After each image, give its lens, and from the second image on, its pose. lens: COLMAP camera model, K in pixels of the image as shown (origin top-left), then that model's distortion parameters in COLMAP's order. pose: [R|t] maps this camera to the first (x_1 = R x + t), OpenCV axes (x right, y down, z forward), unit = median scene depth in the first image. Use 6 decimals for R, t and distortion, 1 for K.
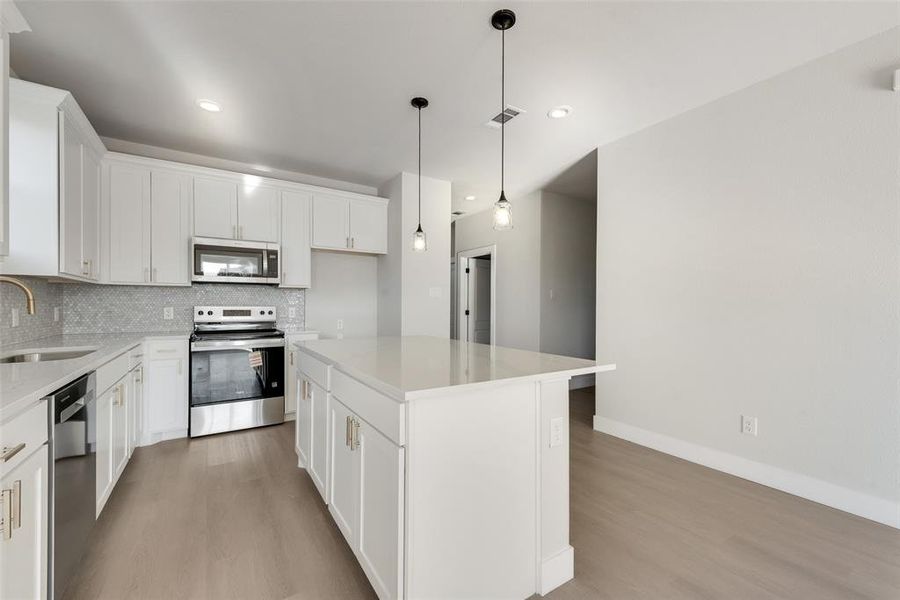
lens RADIAL K [[365.2, 0, 447.8], [0, 365.2, 305.2], [0, 0, 1]] dist [0.011730, -0.001762]
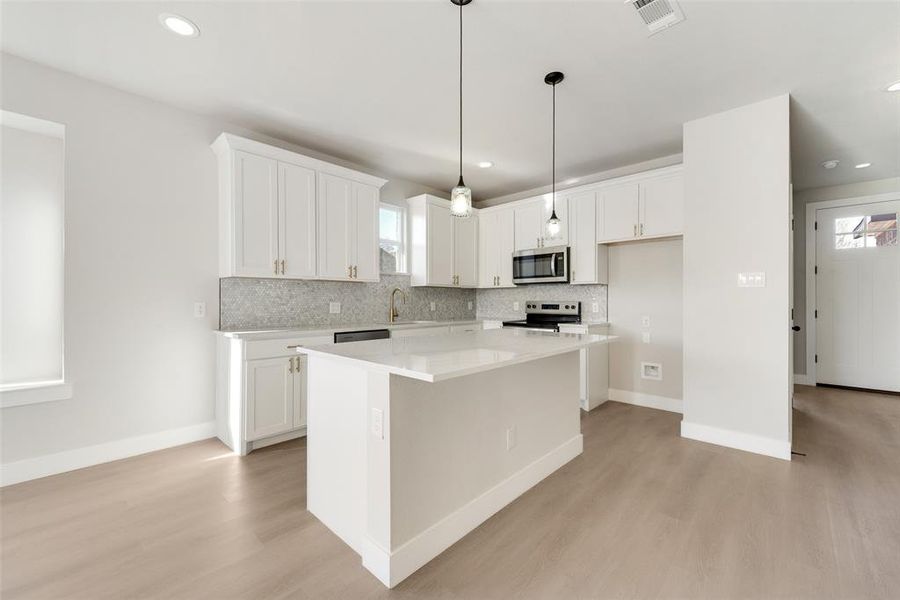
lens RADIAL K [[365.2, 0, 456.6], [0, 365.2, 299.5], [0, 0, 1]] dist [0.011730, -0.001762]
pose [[0.235890, -0.005855, -0.971762, 0.593681], [-0.001681, 0.999978, -0.006433, 0.005185], [0.971778, 0.003151, 0.235875, 0.433830]]
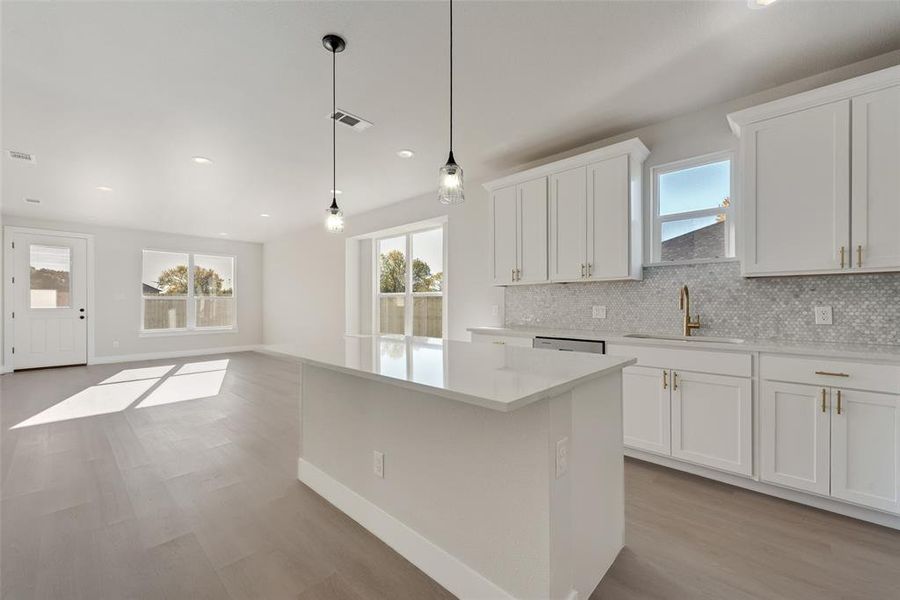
lens RADIAL K [[365.2, 0, 433.0], [0, 365.2, 291.7], [0, 0, 1]] dist [0.011730, -0.001762]
pose [[-0.979591, -0.003507, -0.200971, 0.051854], [0.002437, 0.999567, -0.029322, -0.002818], [0.200987, -0.029214, -0.979158, 1.205952]]
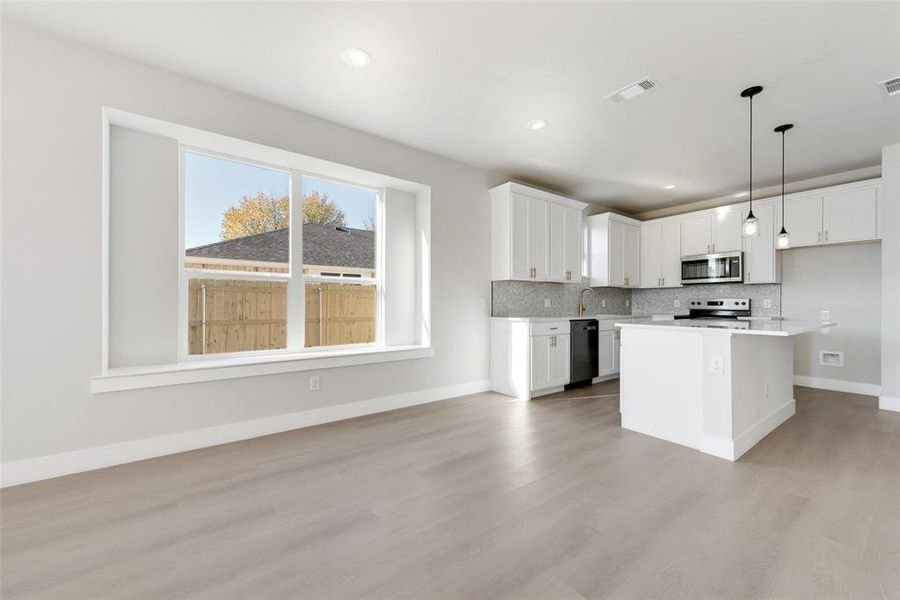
lens RADIAL K [[365.2, 0, 444.4], [0, 365.2, 303.7], [0, 0, 1]] dist [0.011730, -0.001762]
pose [[0.061010, -0.004718, -0.998126, 0.859564], [-0.003224, 0.999983, -0.004924, 0.035286], [0.998132, 0.003518, 0.060994, -0.166329]]
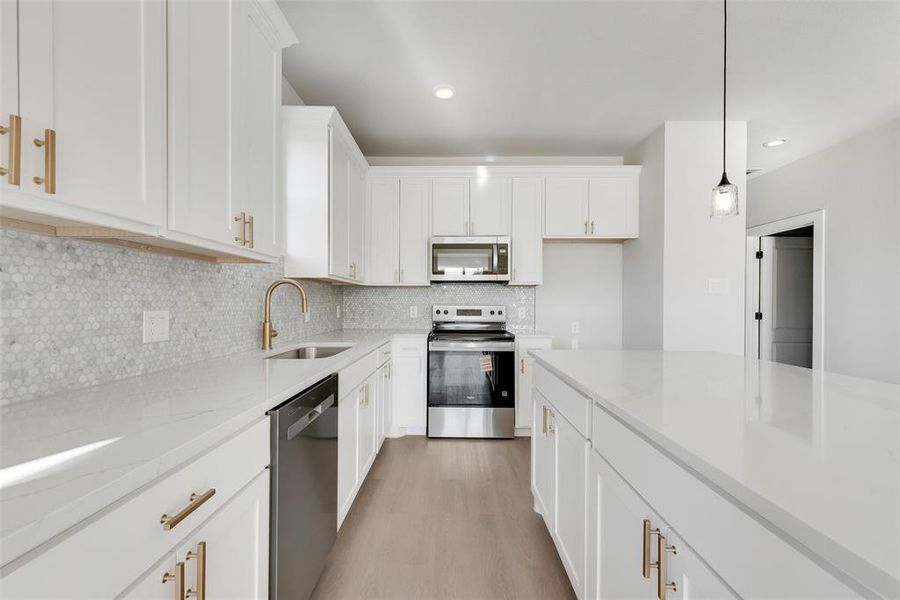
lens RADIAL K [[365.2, 0, 448.5], [0, 365.2, 302.4], [0, 0, 1]] dist [0.011730, -0.001762]
pose [[0.834304, -0.000326, -0.551304, -0.095024], [-0.003004, 0.999982, -0.005137, -0.000562], [0.551296, 0.005942, 0.834288, 0.178609]]
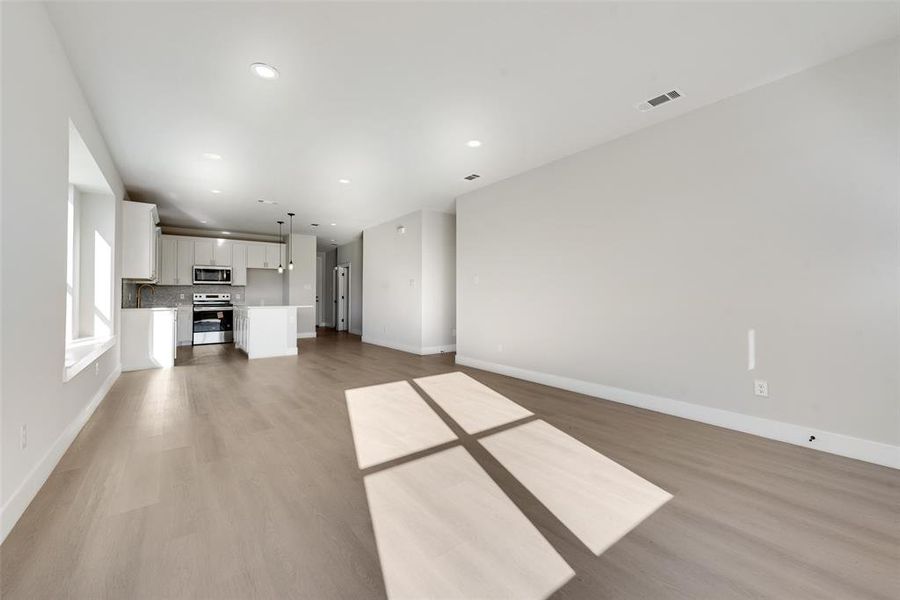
lens RADIAL K [[365.2, 0, 459.1], [0, 365.2, 291.9], [0, 0, 1]] dist [0.011730, -0.001762]
pose [[0.995696, -0.006154, 0.092479, 0.830565], [0.007350, 0.999894, -0.012592, 0.034241], [-0.092392, 0.013217, 0.995635, -1.579469]]
